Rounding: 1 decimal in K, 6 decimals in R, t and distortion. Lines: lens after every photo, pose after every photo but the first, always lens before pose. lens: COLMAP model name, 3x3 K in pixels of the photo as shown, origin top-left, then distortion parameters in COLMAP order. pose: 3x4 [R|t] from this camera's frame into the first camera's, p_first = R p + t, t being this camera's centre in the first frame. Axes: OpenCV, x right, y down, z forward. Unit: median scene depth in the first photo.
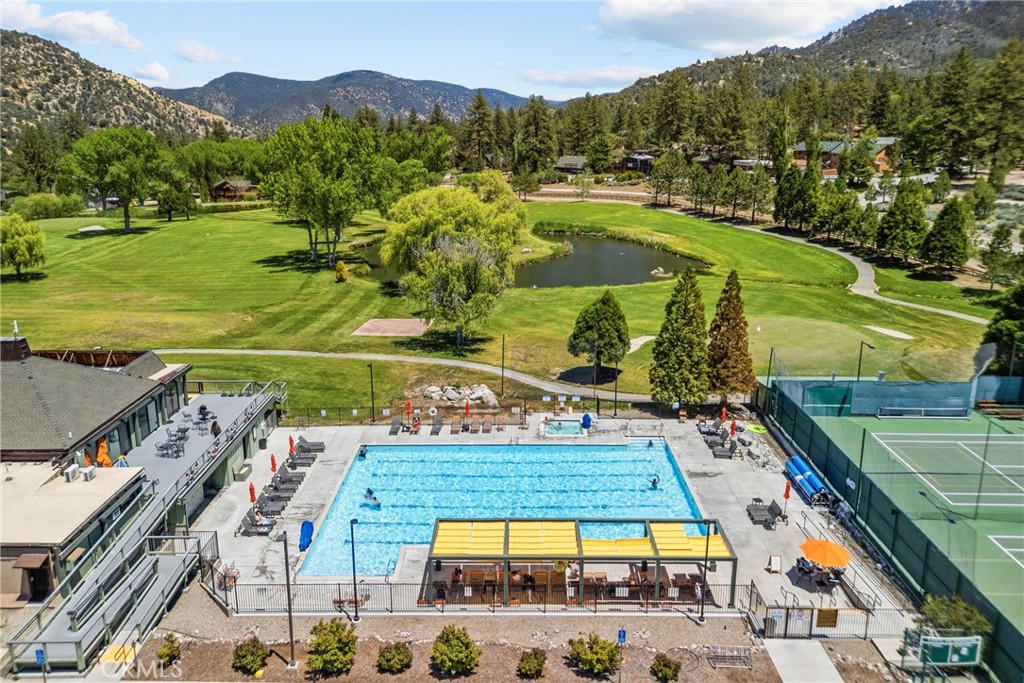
lens RADIAL K [[719.0, 0, 512.0], [0, 719.0, 341.5], [0, 0, 1]] dist [0.080855, -0.086413]
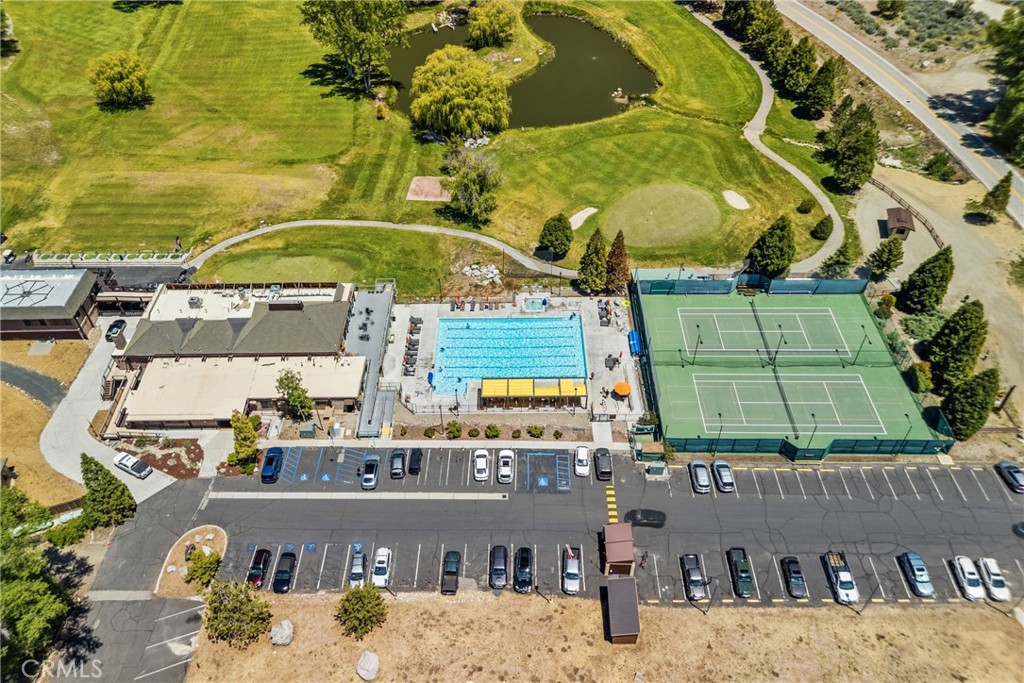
lens RADIAL K [[719.0, 0, 512.0], [0, 719.0, 341.5], [0, 0, 1]] dist [0.080855, -0.086413]
pose [[0.999905, -0.013323, 0.003519, 0.000292], [0.009968, 0.875685, 0.482779, -0.771584], [-0.009513, -0.482698, 0.875735, -0.847411]]
